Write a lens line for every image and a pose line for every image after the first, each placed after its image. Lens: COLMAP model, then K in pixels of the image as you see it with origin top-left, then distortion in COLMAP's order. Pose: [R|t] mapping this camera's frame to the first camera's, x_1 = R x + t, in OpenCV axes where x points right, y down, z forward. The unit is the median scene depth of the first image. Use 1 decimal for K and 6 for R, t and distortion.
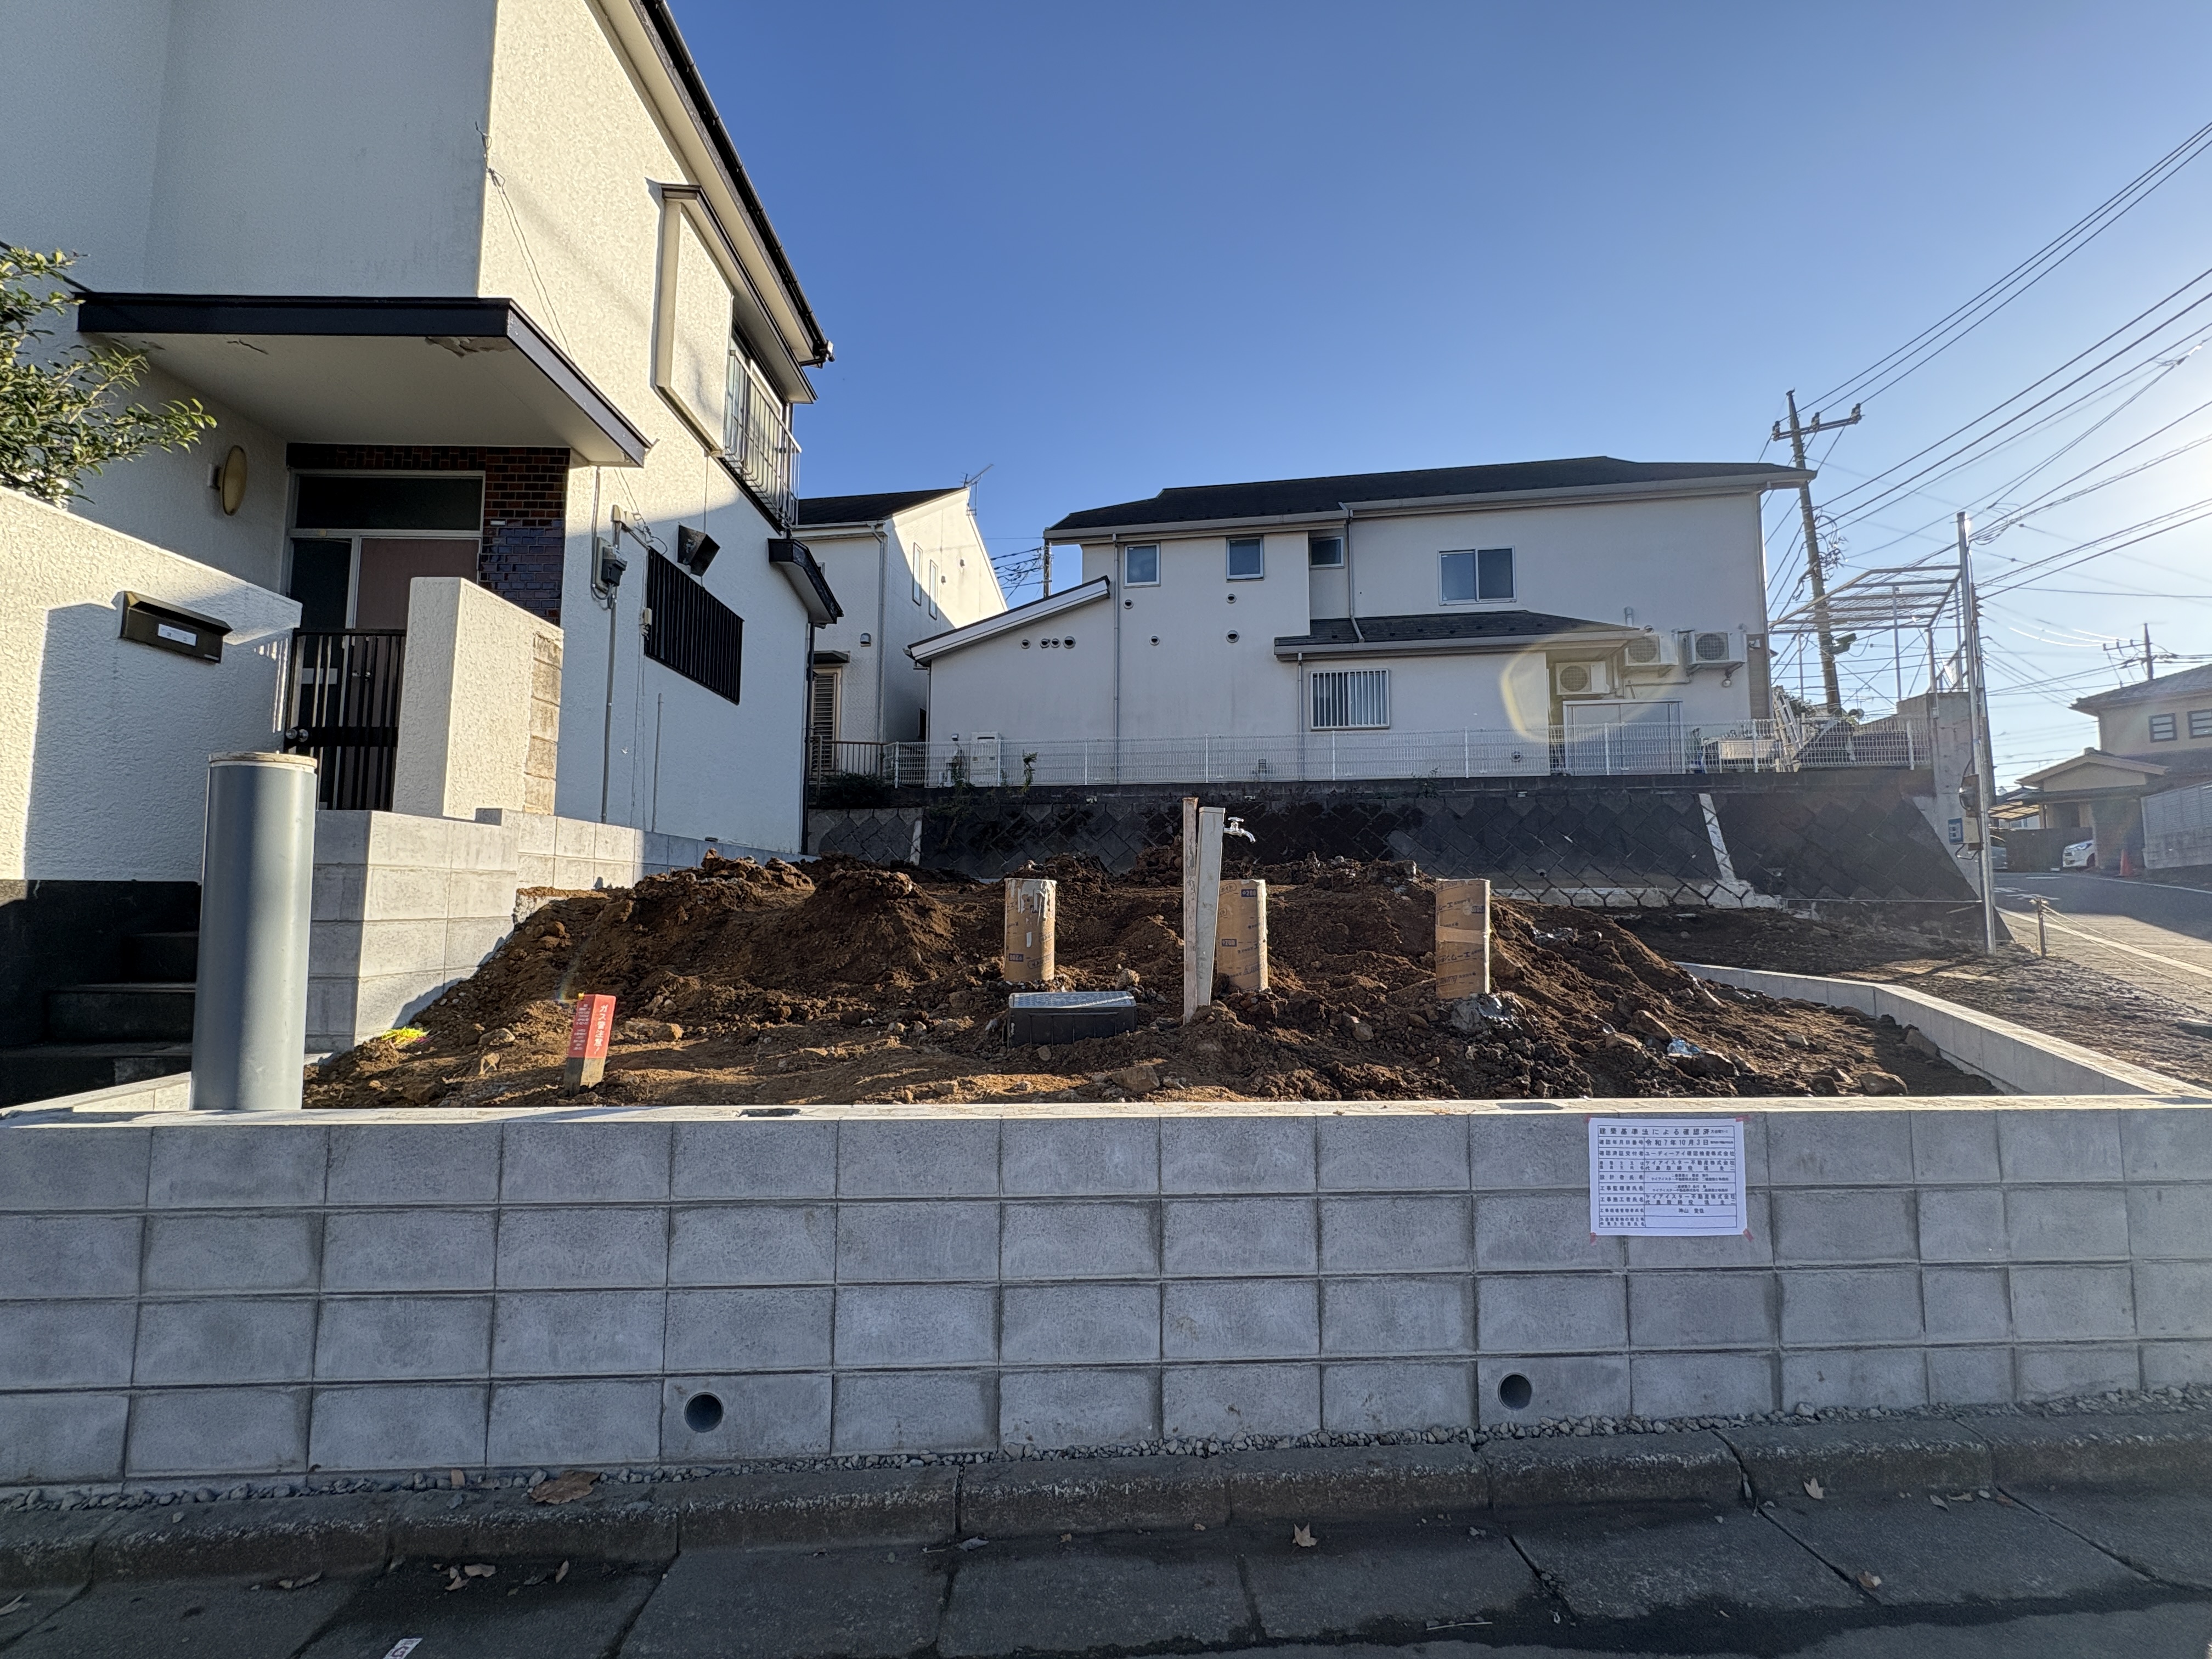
lens RADIAL K [[882.2, 0, 1109.1], [0, 882.2, 828.5], [0, 0, 1]] dist [0.000323, -0.000031]
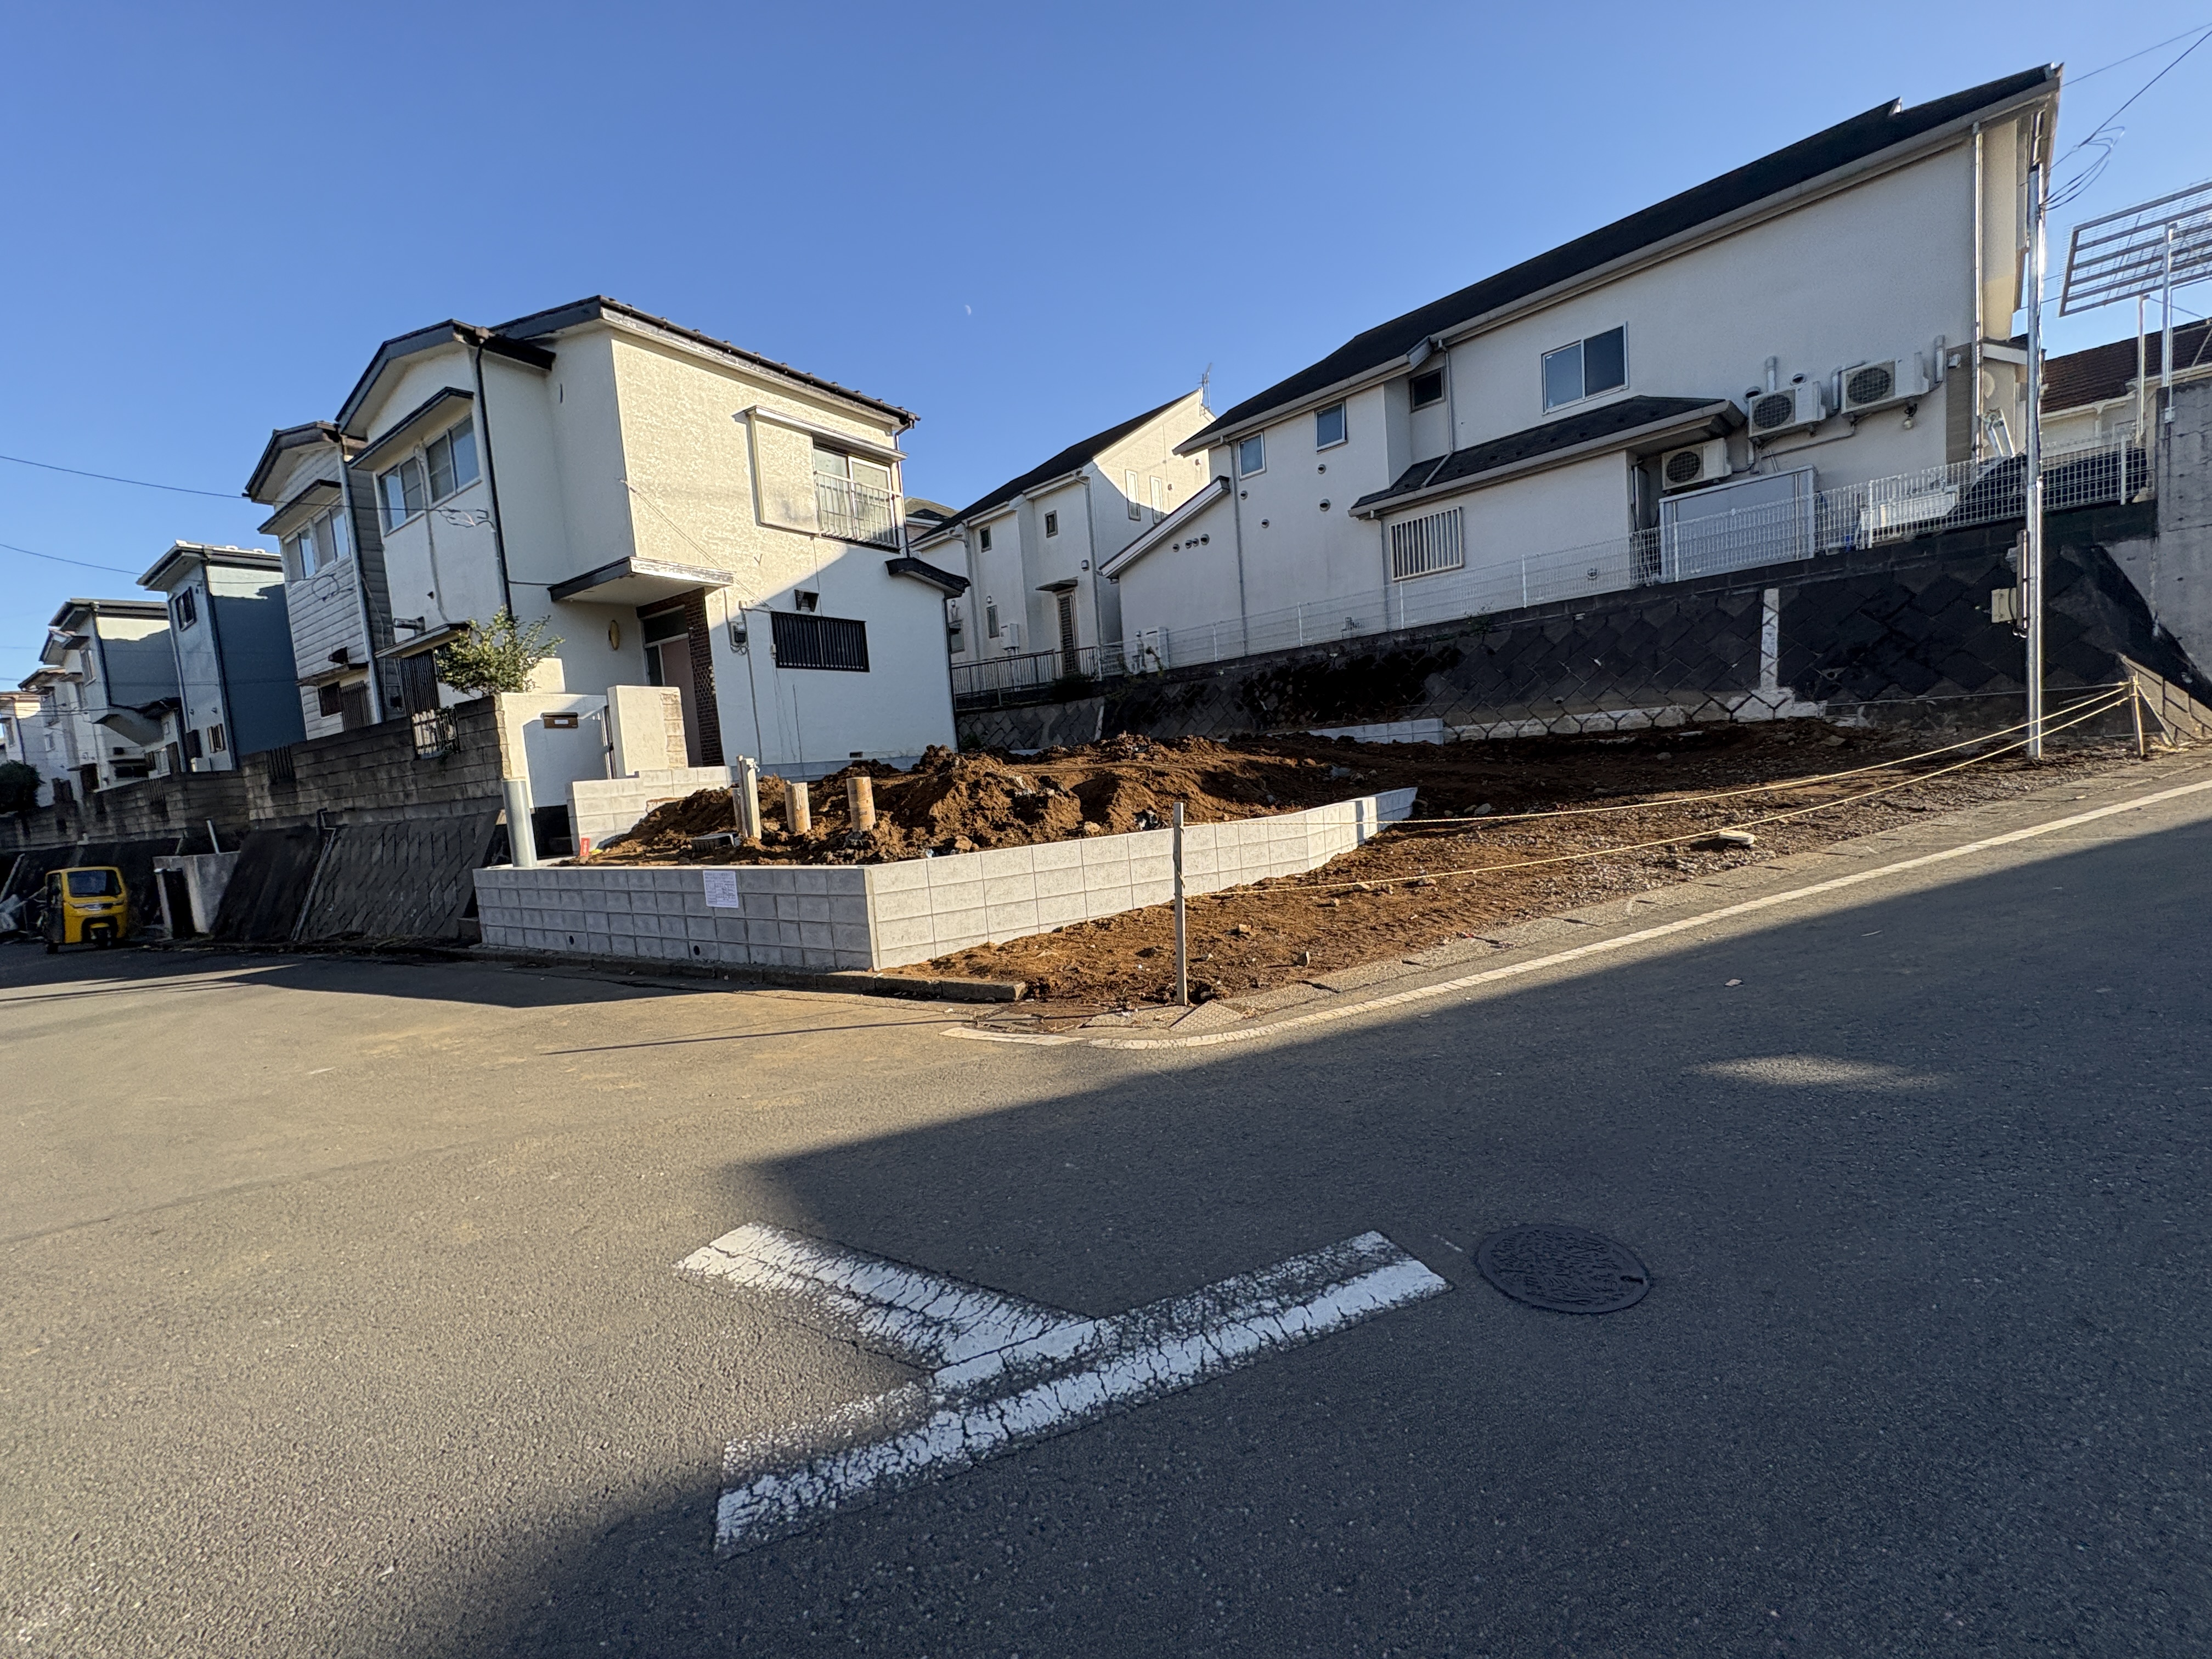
lens RADIAL K [[882.2, 0, 1109.5], [0, 882.2, 828.6], [0, 0, 1]] dist [0.000101, -0.000081]
pose [[0.813892, -0.024580, -0.580496, 0.647976], [0.128855, 0.981861, 0.139088, -0.012350], [0.566547, -0.188003, 0.802296, -0.122015]]
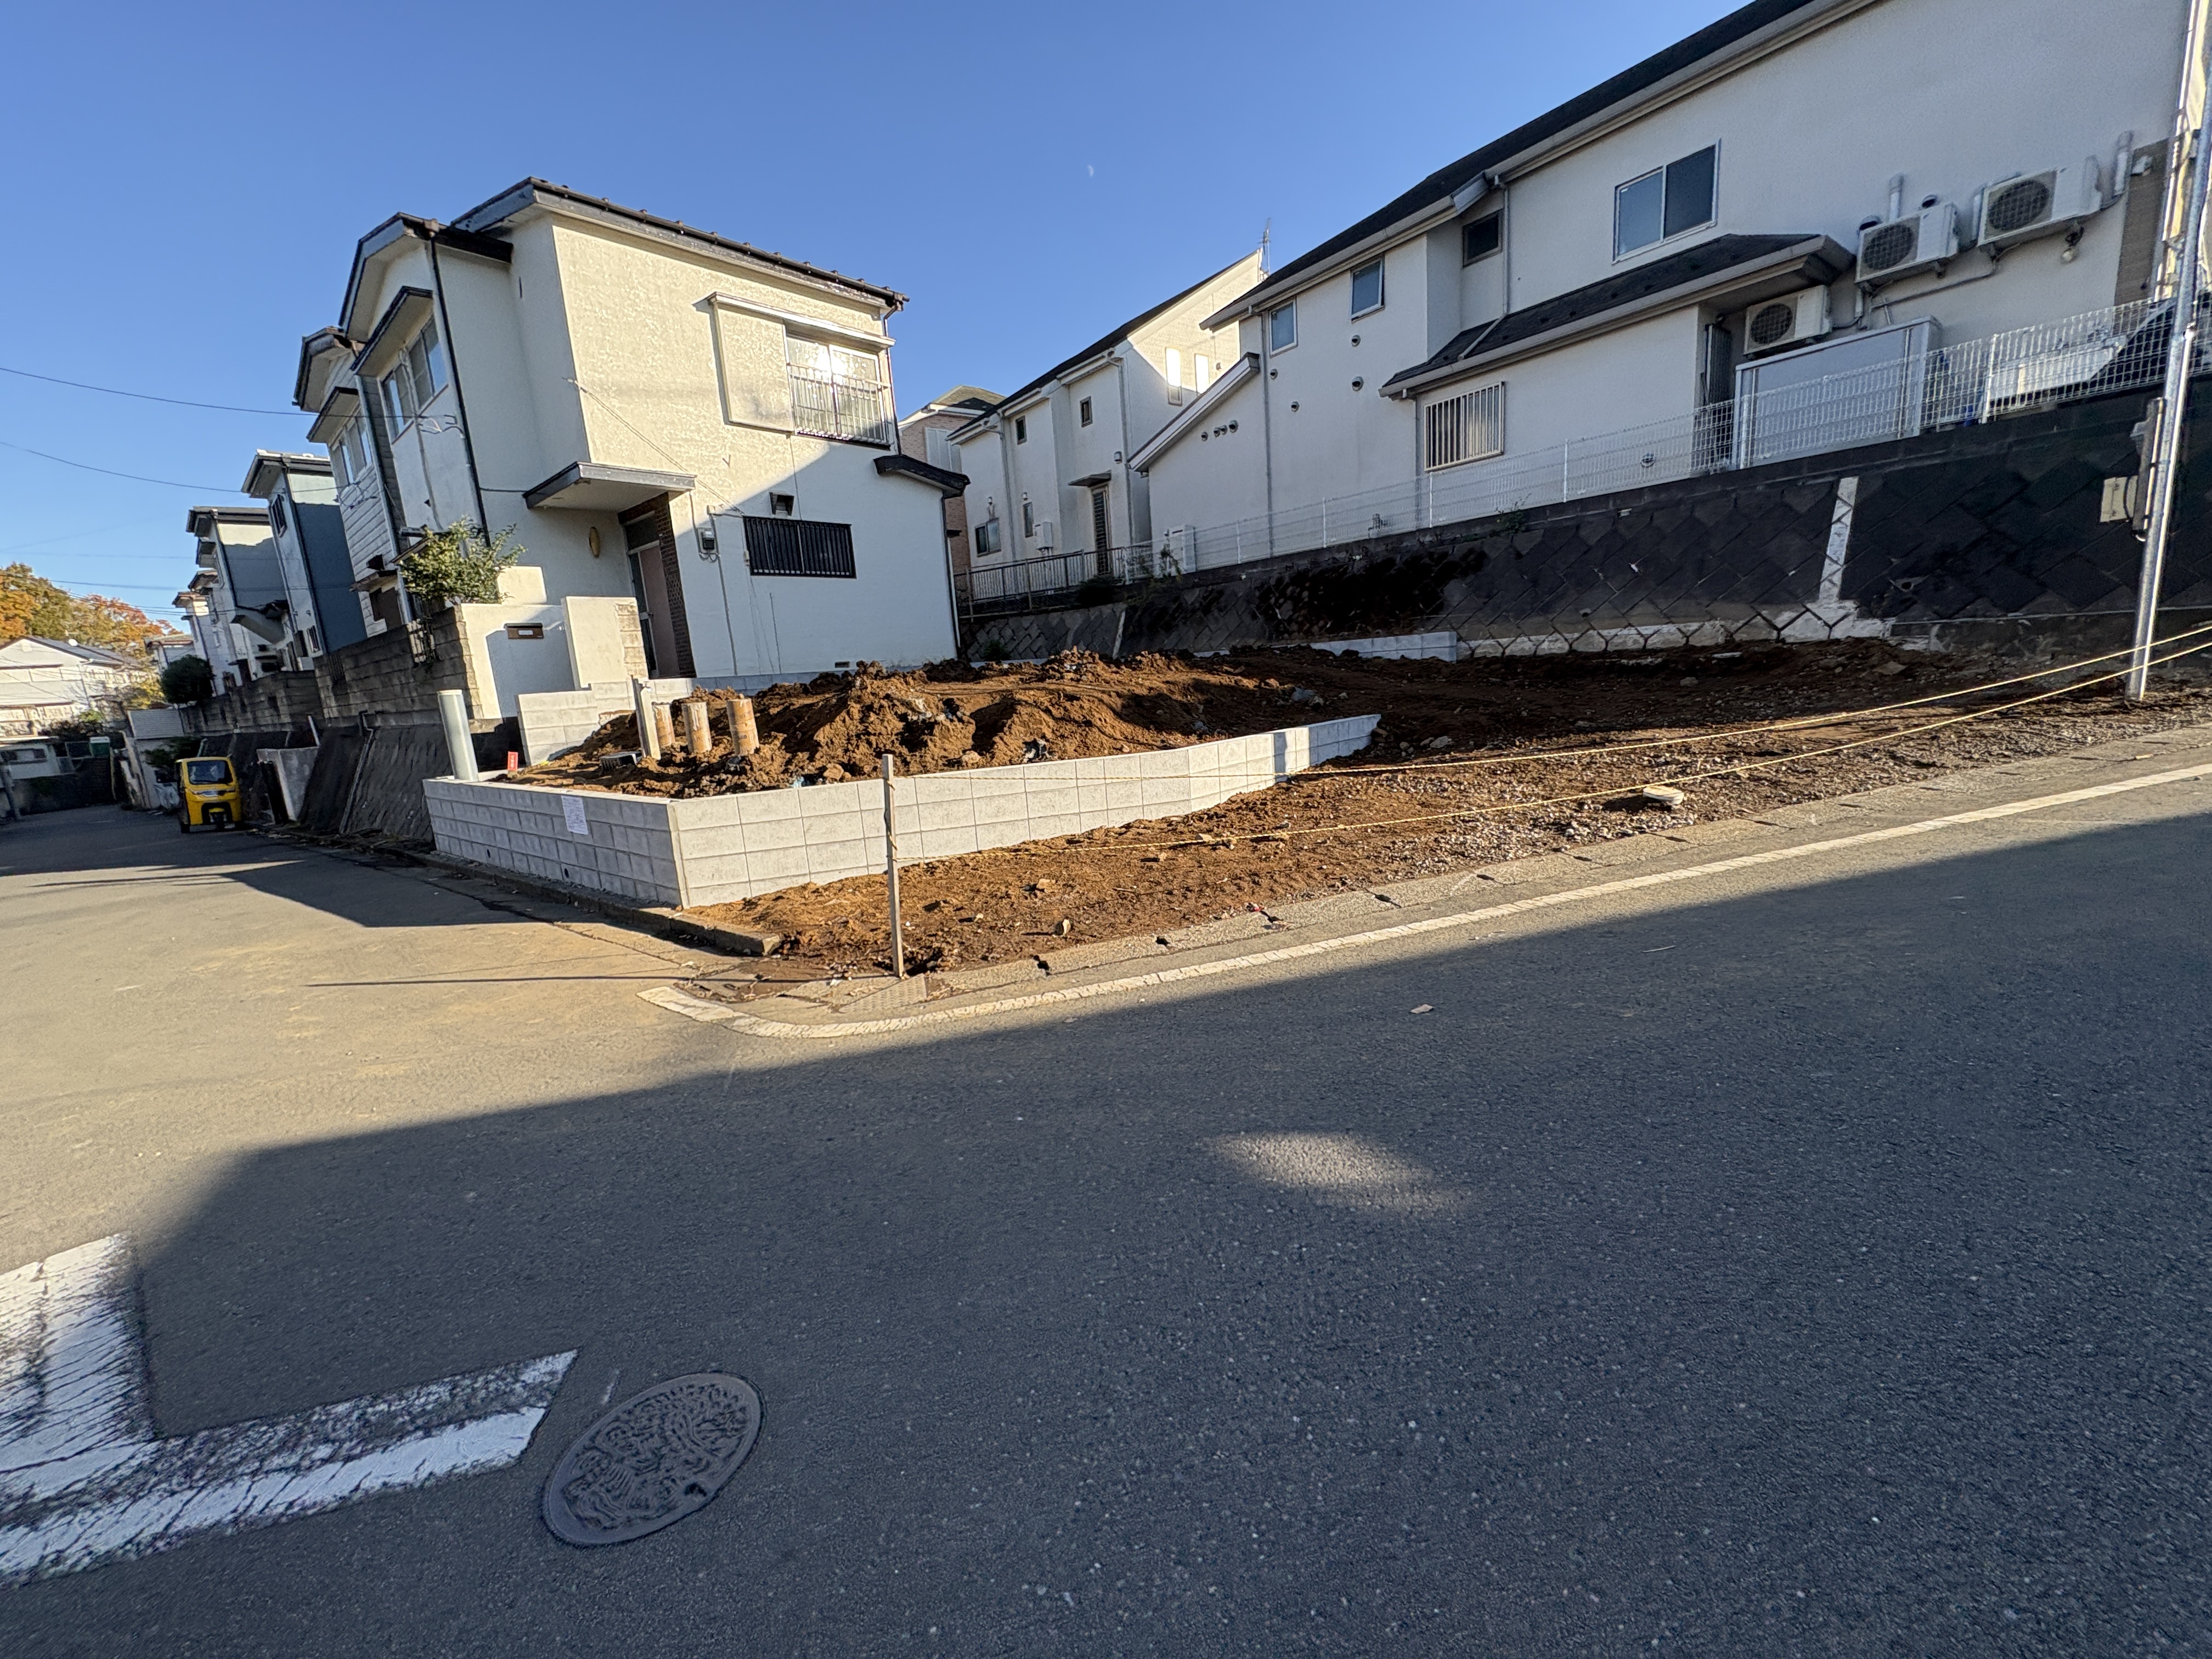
lens RADIAL K [[881.9, 0, 1108.7], [0, 881.9, 827.9], [0, 0, 1]] dist [0.001020, -0.000657]
pose [[0.732612, 0.067321, -0.677309, 0.745171], [0.126180, 0.964415, 0.232341, -0.007329], [0.668848, -0.255679, 0.698048, 0.016785]]
